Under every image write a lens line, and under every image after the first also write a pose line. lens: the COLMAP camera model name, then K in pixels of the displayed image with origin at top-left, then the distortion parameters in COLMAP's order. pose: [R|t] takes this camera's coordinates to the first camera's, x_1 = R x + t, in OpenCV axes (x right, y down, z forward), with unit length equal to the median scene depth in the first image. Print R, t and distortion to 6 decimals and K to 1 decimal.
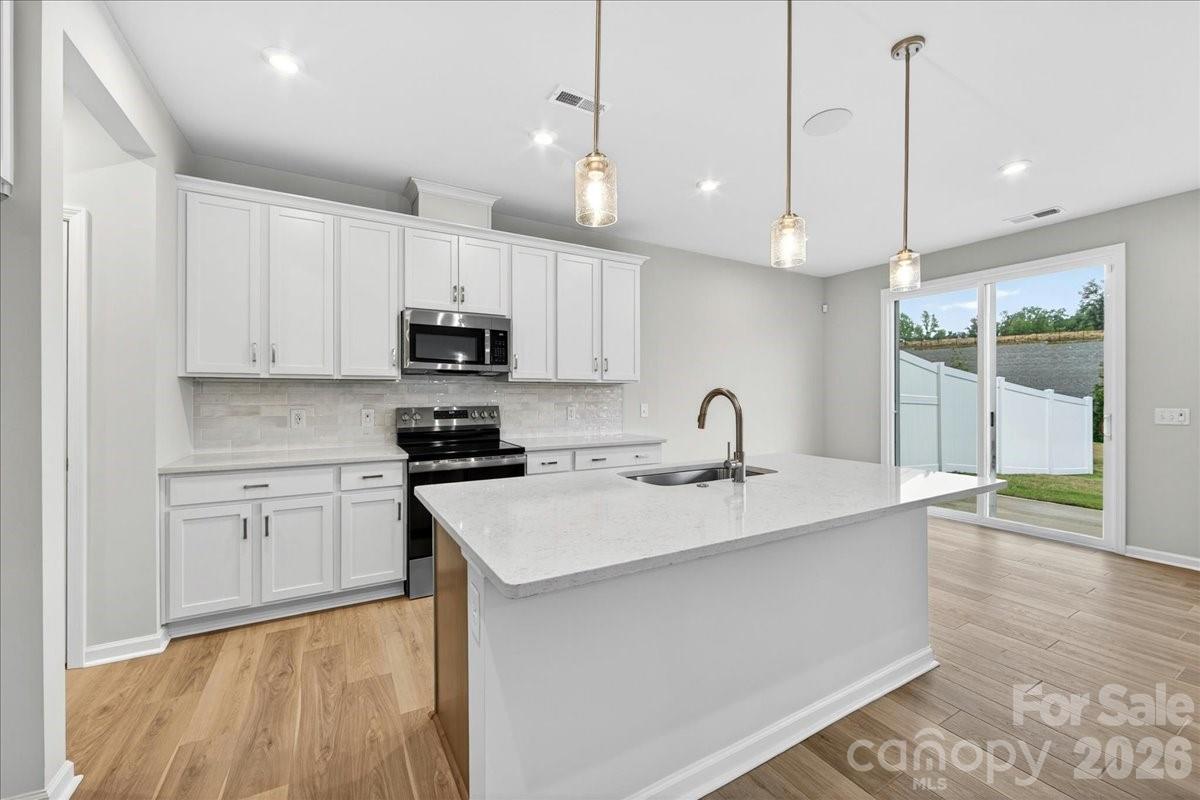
lens RADIAL K [[474.9, 0, 599.7], [0, 474.9, 396.3], [0, 0, 1]] dist [-0.000734, -0.000259]
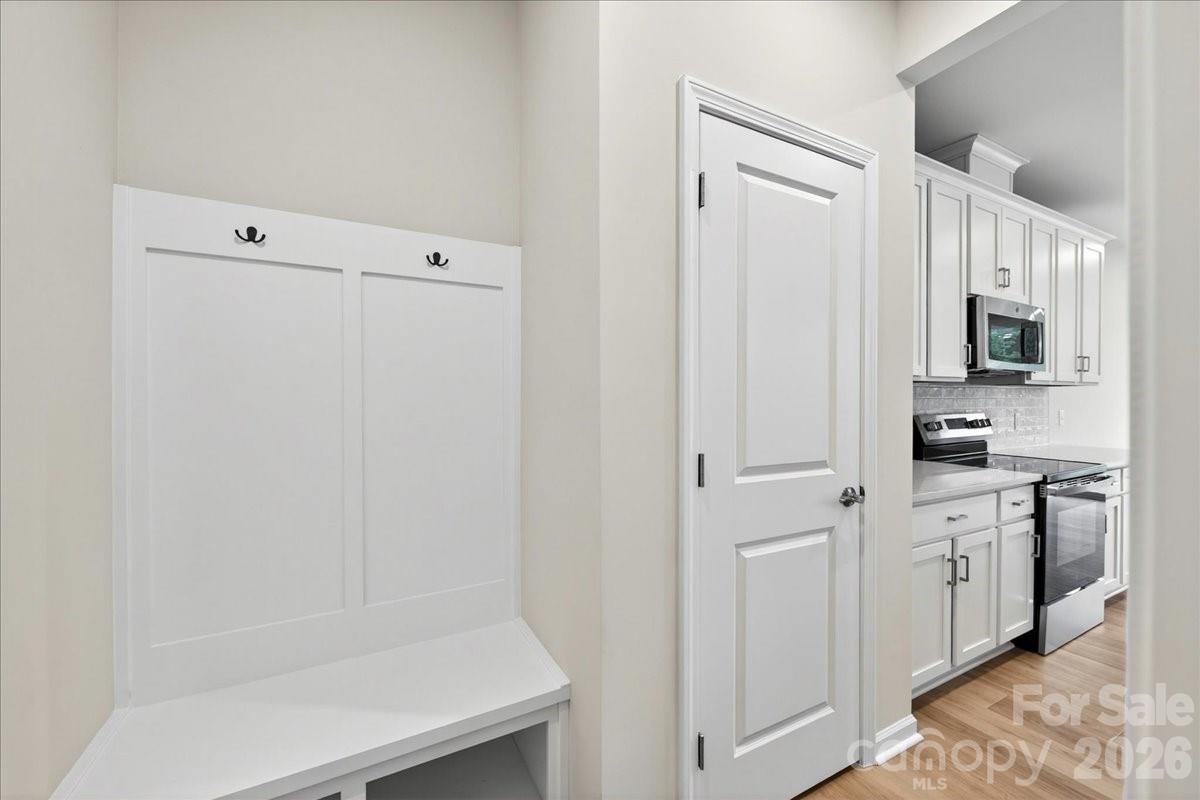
lens RADIAL K [[511.3, 0, 601.5], [0, 511.3, 406.7], [0, 0, 1]] dist [-0.010307, -0.000204]
pose [[0.999910, -0.000984, -0.013412, -0.974014], [0.001099, 0.999962, 0.008593, -0.001323], [0.013403, -0.008607, 0.999873, 0.116734]]
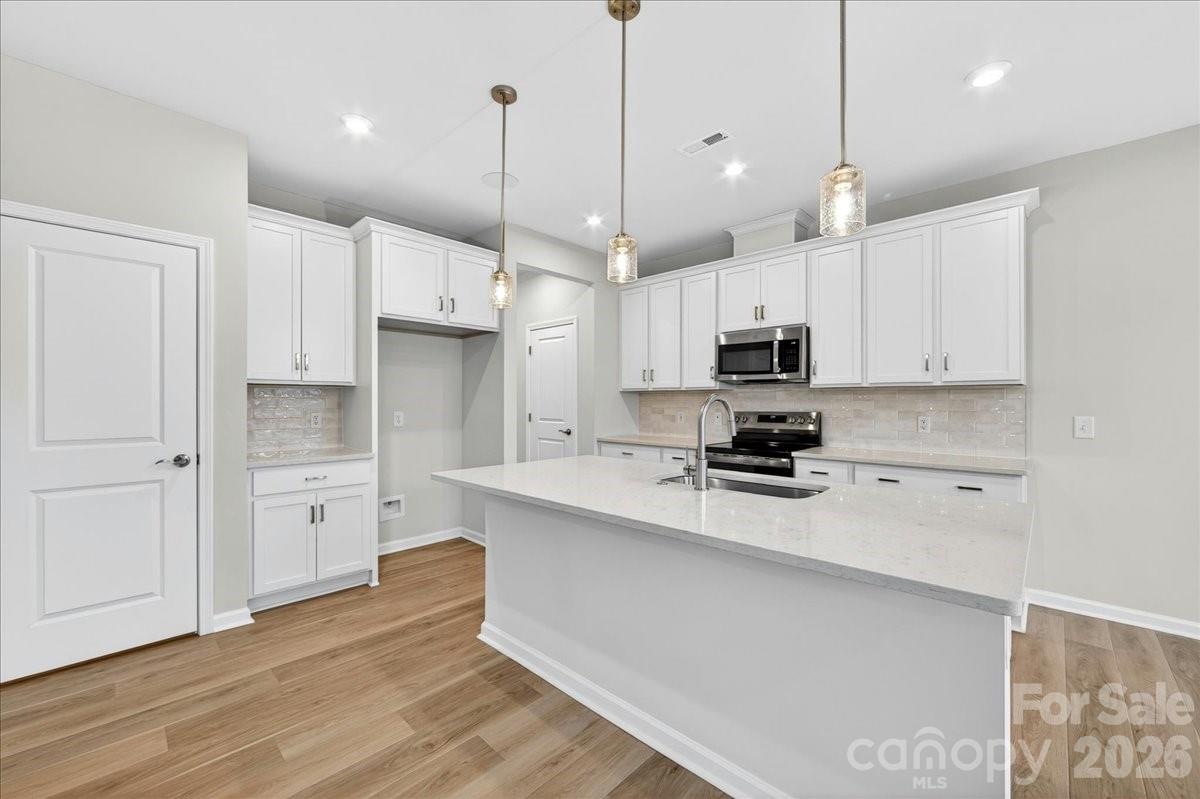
lens RADIAL K [[474.0, 0, 600.0], [0, 474.0, 399.5], [0, 0, 1]] dist [-0.001804, -0.000577]
pose [[0.278247, -0.003491, -0.960503, 0.685575], [-0.005271, 0.999973, -0.005161, 0.000774], [0.960495, 0.006499, 0.278221, 0.315477]]
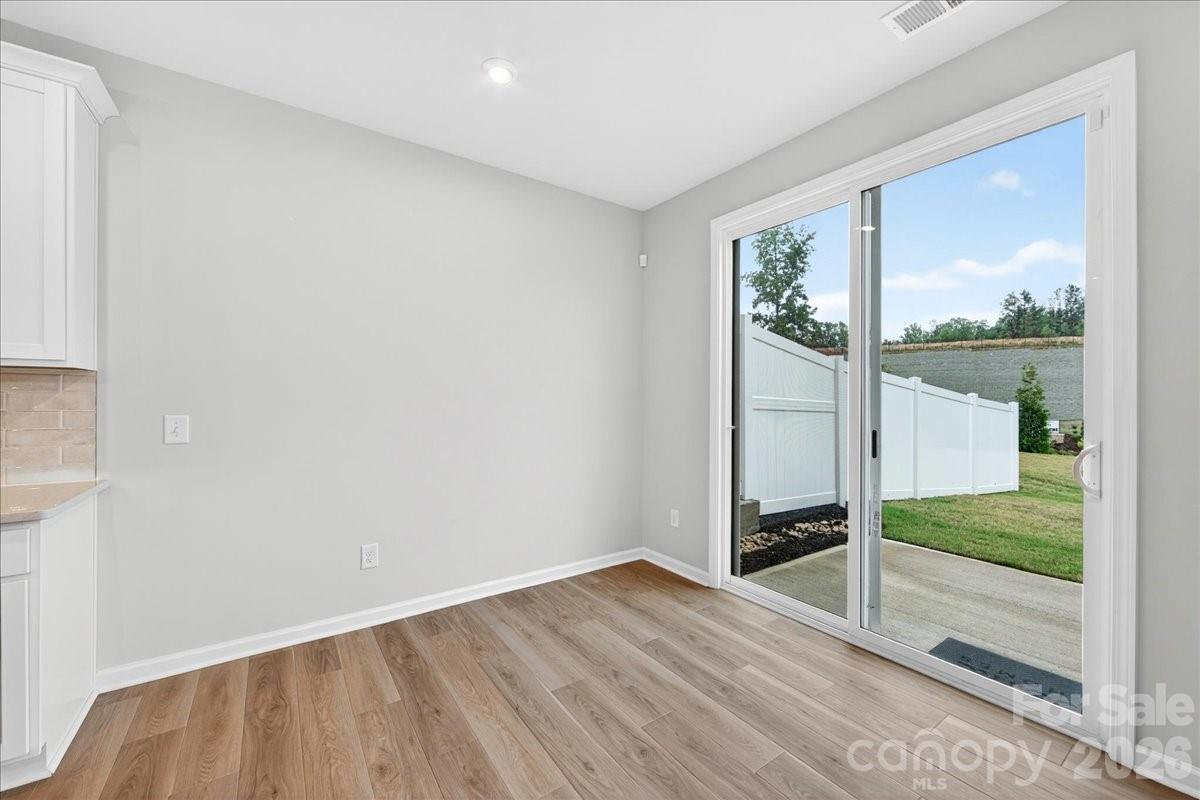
lens RADIAL K [[474.0, 0, 600.0], [0, 474.0, 400.0], [0, 0, 1]] dist [-0.001804, -0.000577]
pose [[0.995805, 0.003796, 0.091418, 0.635447], [-0.003829, 0.999993, 0.000186, -0.001083], [-0.091417, -0.000536, 0.995813, 0.671798]]
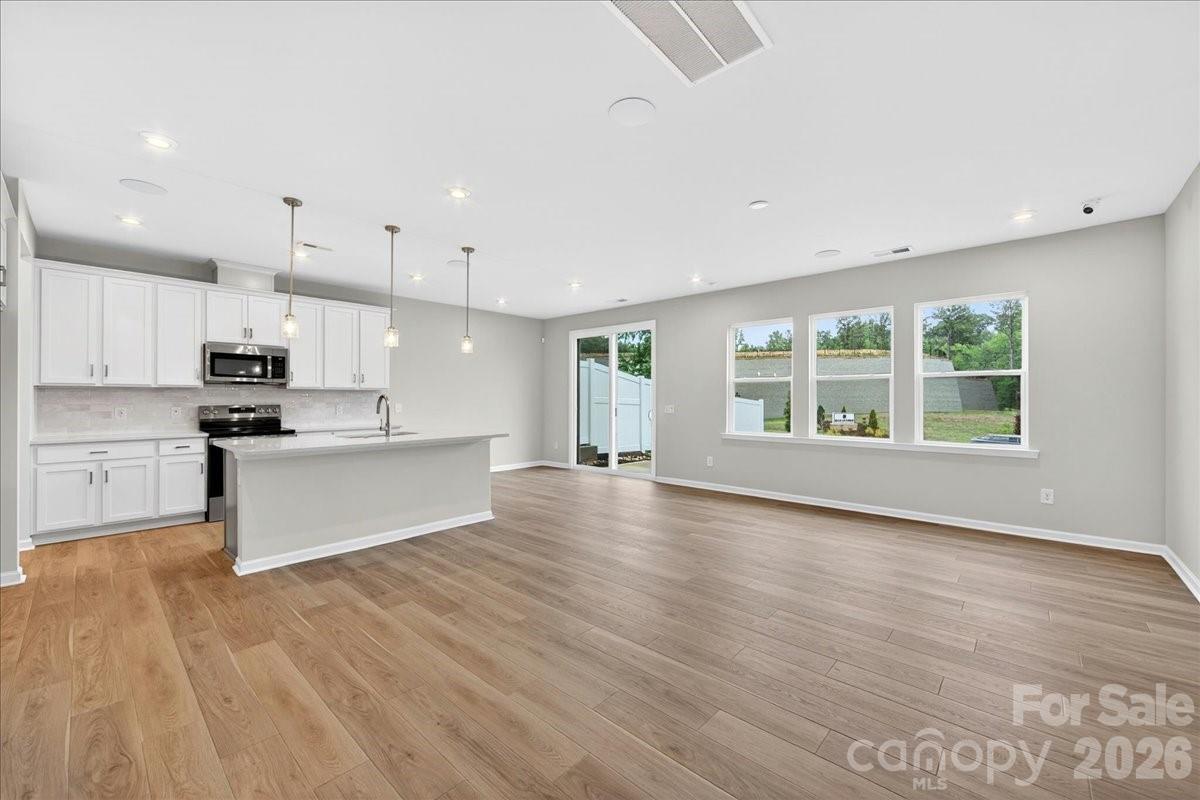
lens RADIAL K [[472.3, 0, 600.9], [0, 472.3, 396.9], [0, 0, 1]] dist [-0.000685, -0.000322]
pose [[0.951208, 0.003829, 0.308525, 0.329621], [-0.002761, 0.999989, -0.003899, -0.001948], [-0.308537, 0.002857, 0.951208, -0.836324]]
